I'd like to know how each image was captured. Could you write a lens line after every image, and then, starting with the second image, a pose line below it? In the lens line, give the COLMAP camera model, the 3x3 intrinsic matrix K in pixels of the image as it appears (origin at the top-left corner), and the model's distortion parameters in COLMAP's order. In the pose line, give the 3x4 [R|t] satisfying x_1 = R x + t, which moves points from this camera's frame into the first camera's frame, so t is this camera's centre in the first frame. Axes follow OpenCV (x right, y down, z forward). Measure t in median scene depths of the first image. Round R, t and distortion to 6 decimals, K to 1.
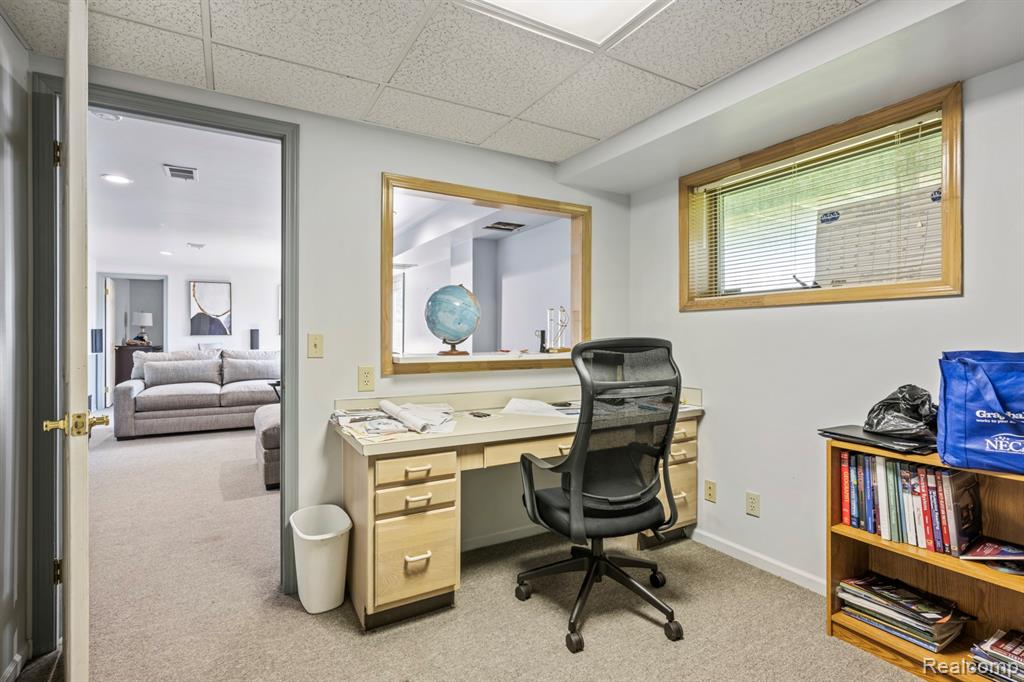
lens RADIAL K [[500.5, 0, 511.1], [0, 500.5, 338.5], [0, 0, 1]] dist [-0.005810, 0.001633]
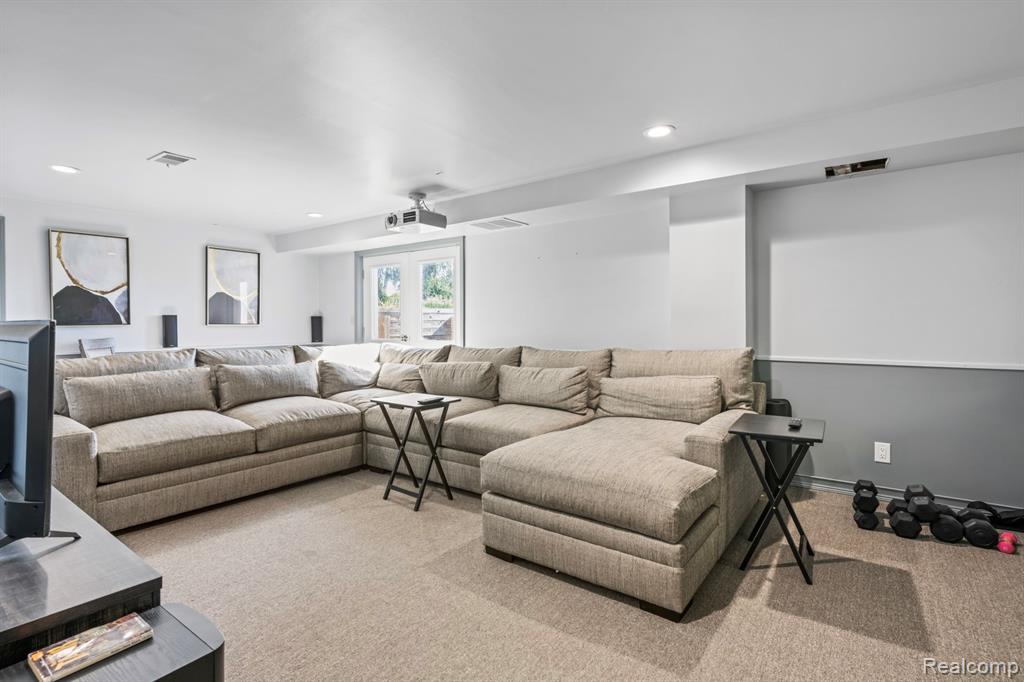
lens RADIAL K [[500.5, 0, 509.9], [0, 500.5, 331.5], [0, 0, 1]] dist [-0.005810, 0.001633]
pose [[0.921745, -0.013277, 0.387569, -0.381421], [0.009162, 0.999880, 0.012465, -0.001595], [-0.387688, -0.007939, 0.921757, 0.272158]]
